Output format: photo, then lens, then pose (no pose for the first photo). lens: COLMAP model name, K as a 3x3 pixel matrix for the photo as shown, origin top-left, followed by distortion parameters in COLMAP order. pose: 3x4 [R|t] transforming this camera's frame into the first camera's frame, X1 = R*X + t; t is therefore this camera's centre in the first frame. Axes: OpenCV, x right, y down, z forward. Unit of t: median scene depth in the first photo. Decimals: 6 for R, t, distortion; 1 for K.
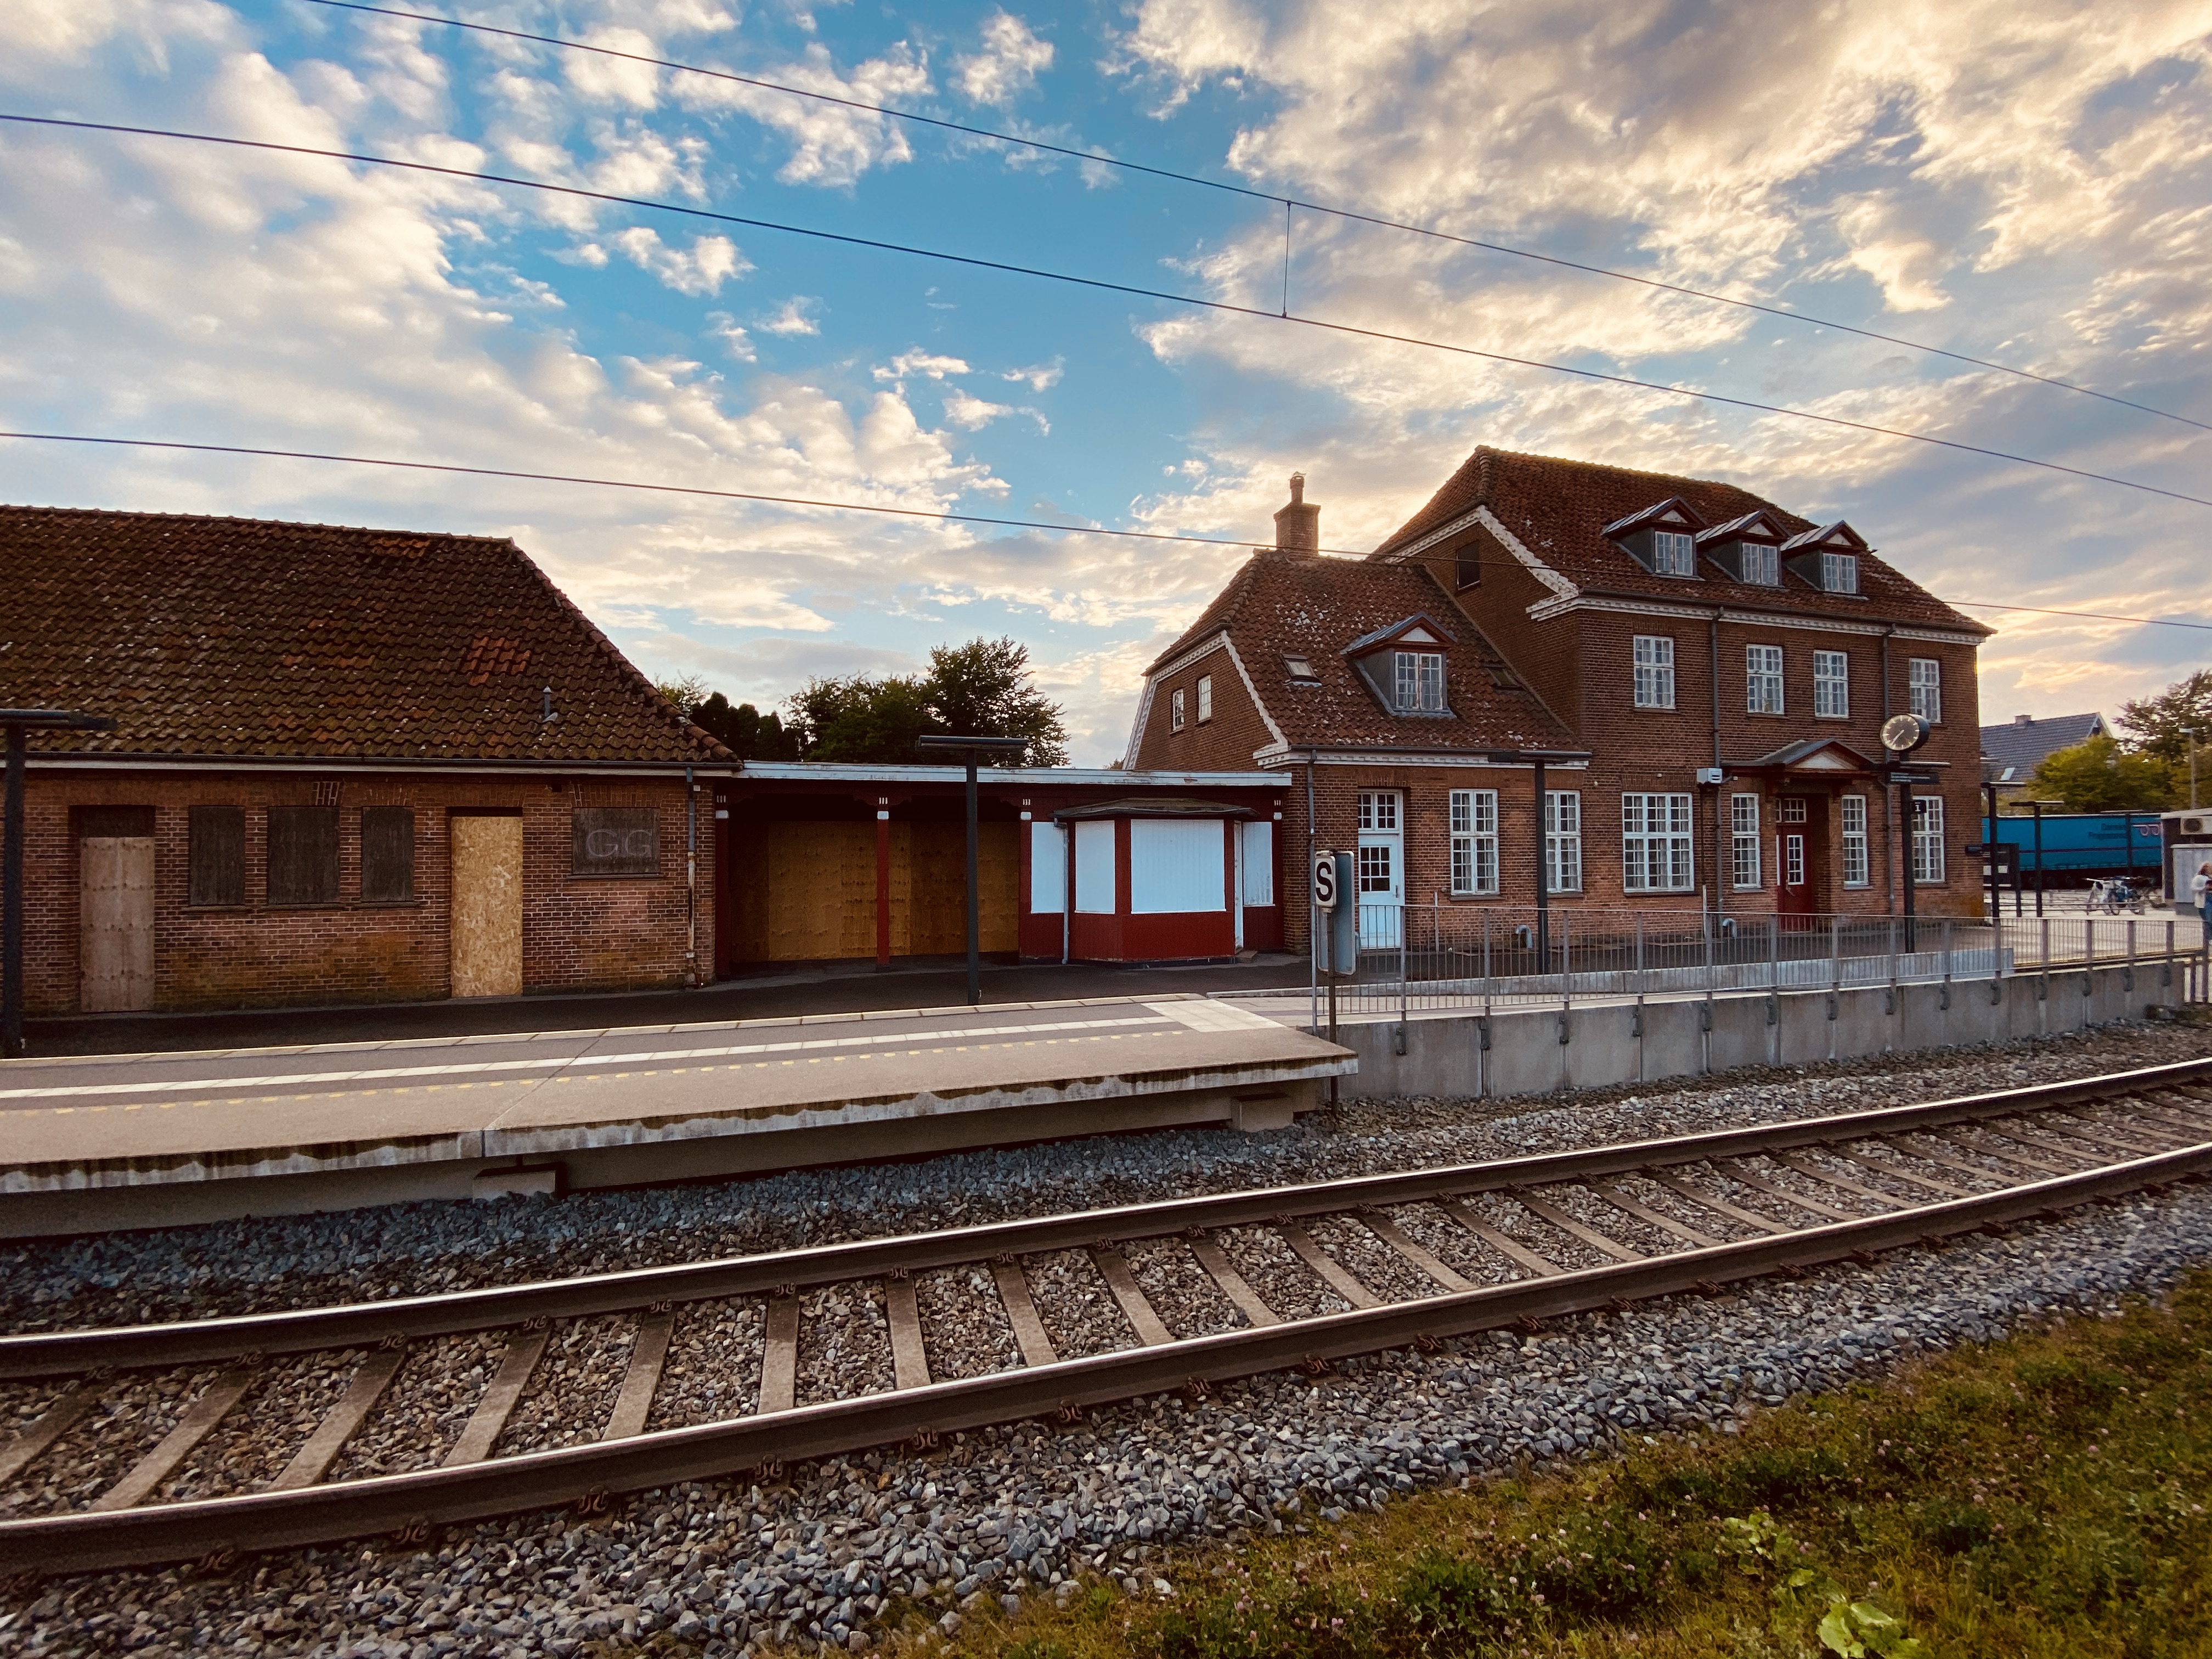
lens RADIAL K [[898.3, 0, 1106.0], [0, 898.3, 829.5], [0, 0, 1]] dist [0.017765, -0.018141]
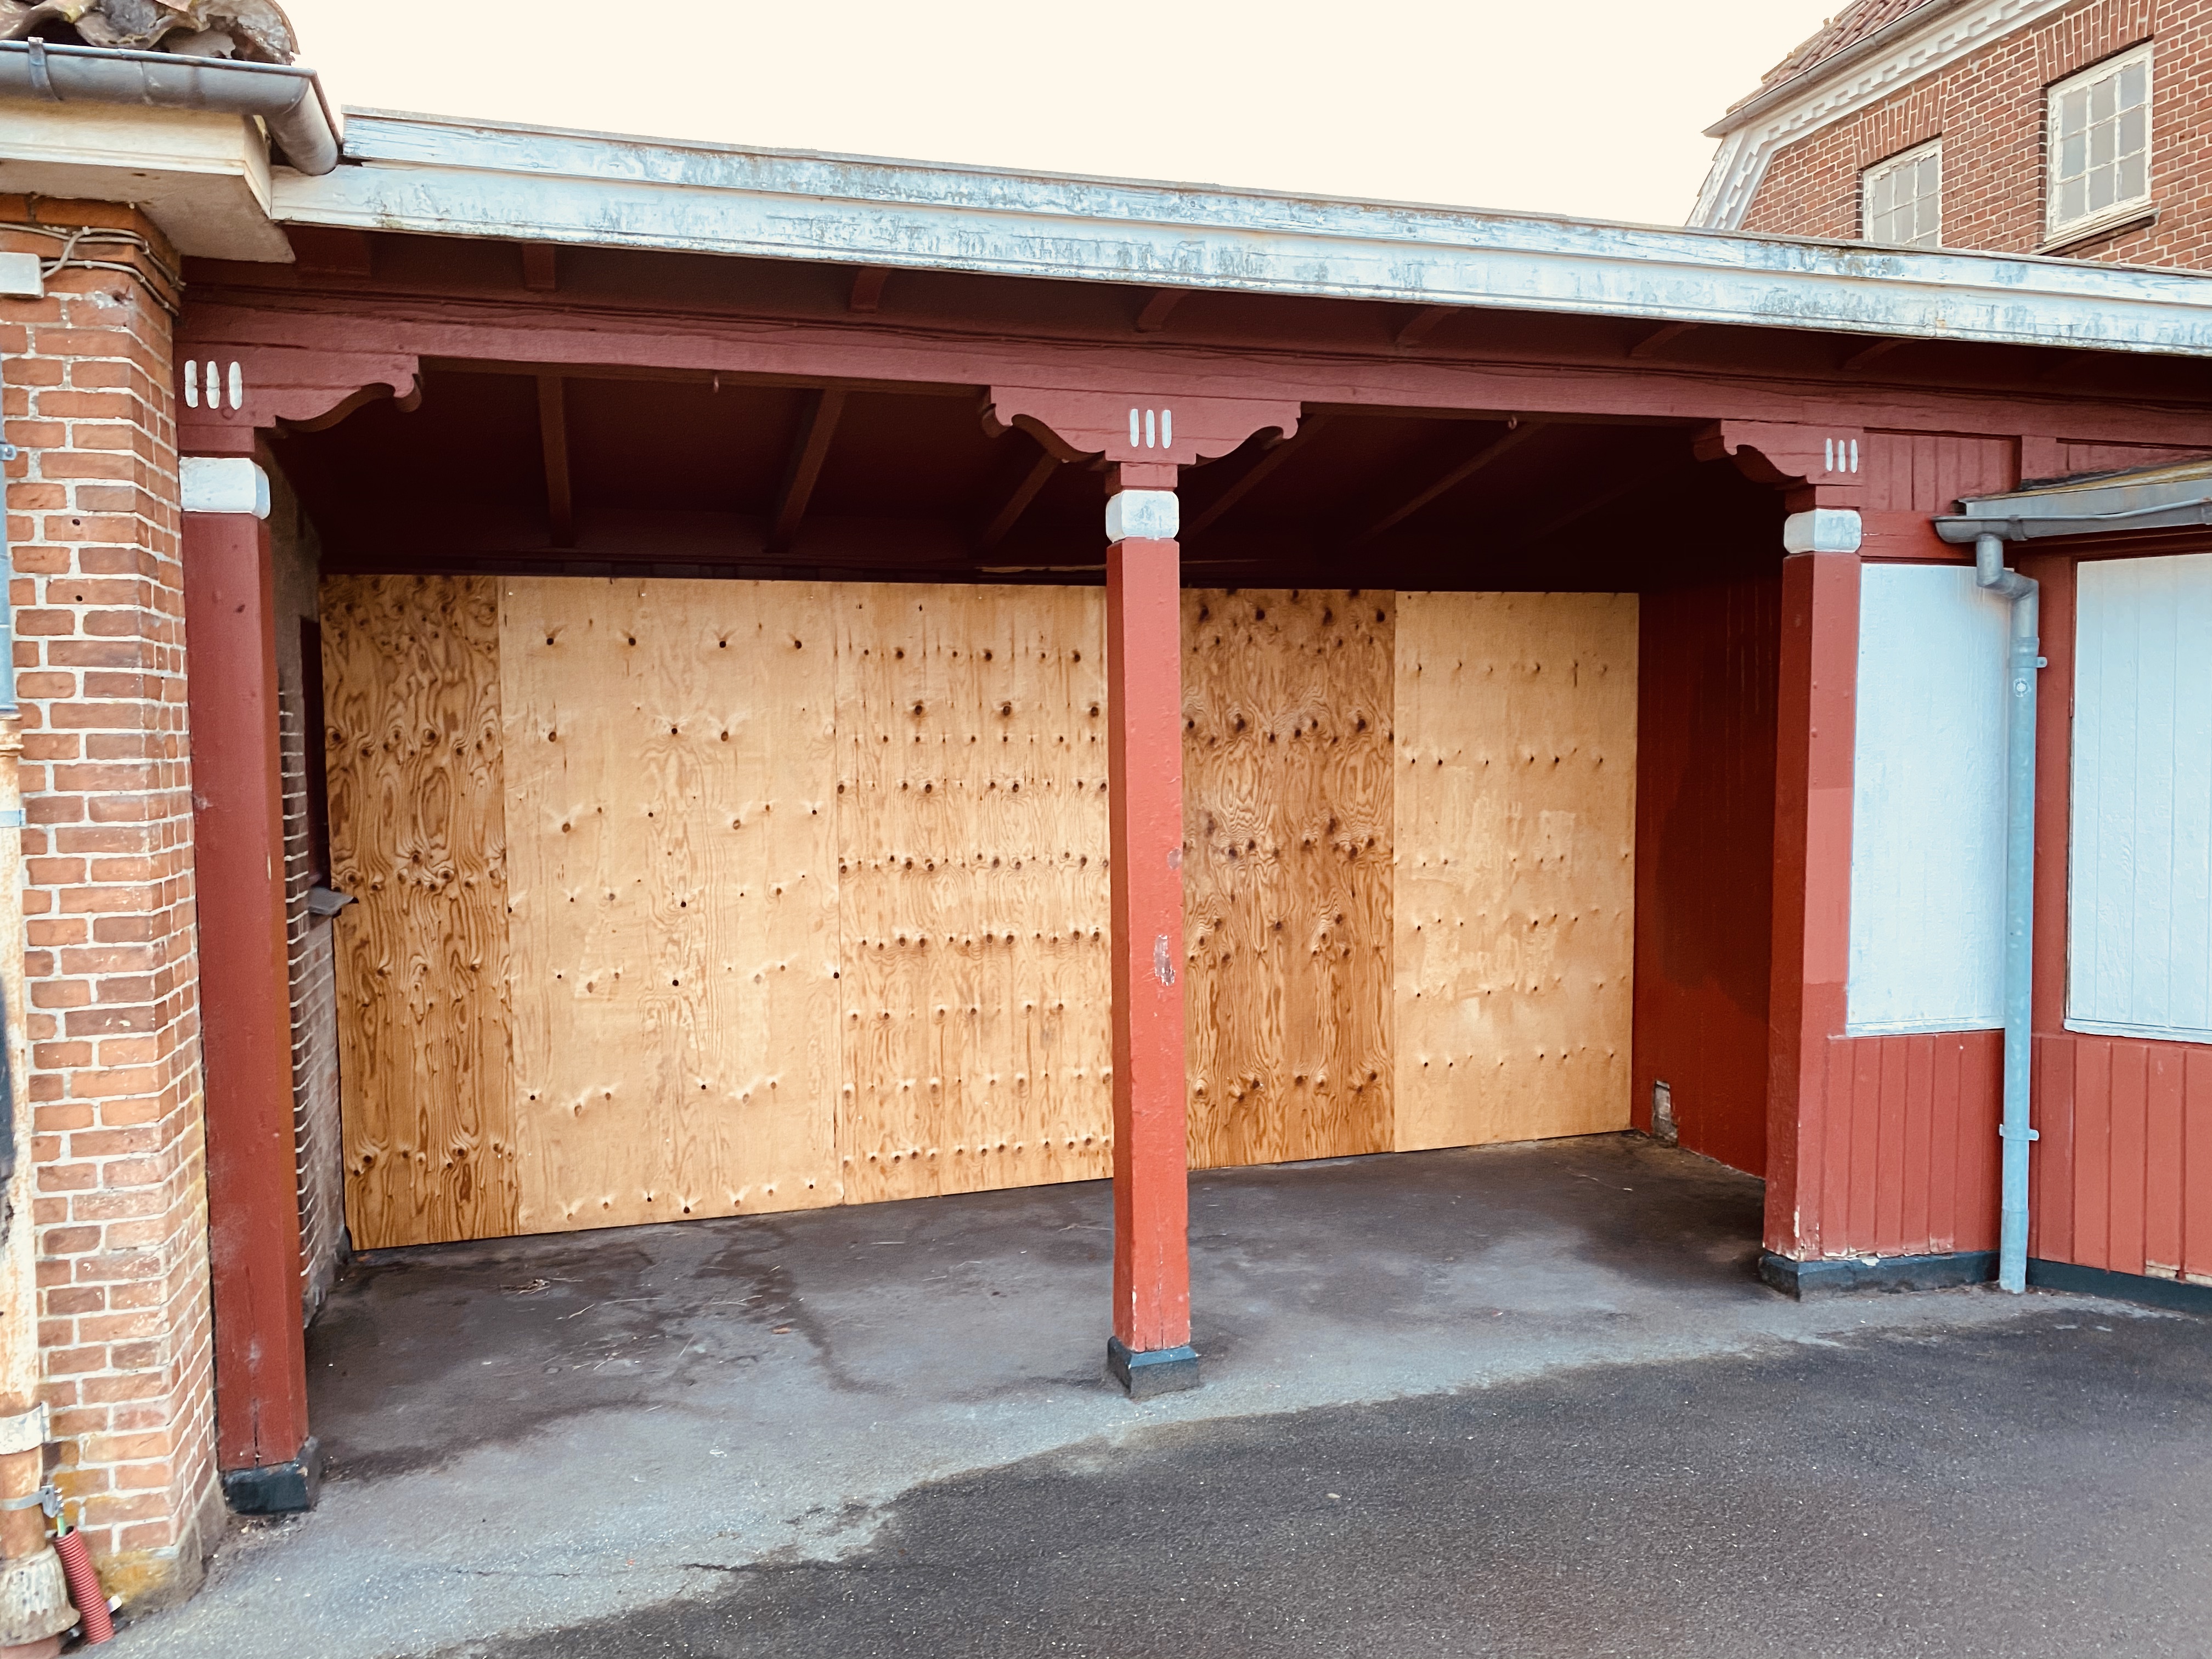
lens RADIAL K [[1675.6, 0, 1104.4], [0, 1675.6, 824.3], [0, 0, 1]] dist [0.055496, -0.068283]
pose [[0.999995, -0.002862, -0.001493, -0.328409], [0.002972, 0.996837, 0.079421, 0.024085], [0.001261, -0.079425, 0.996840, 0.847455]]
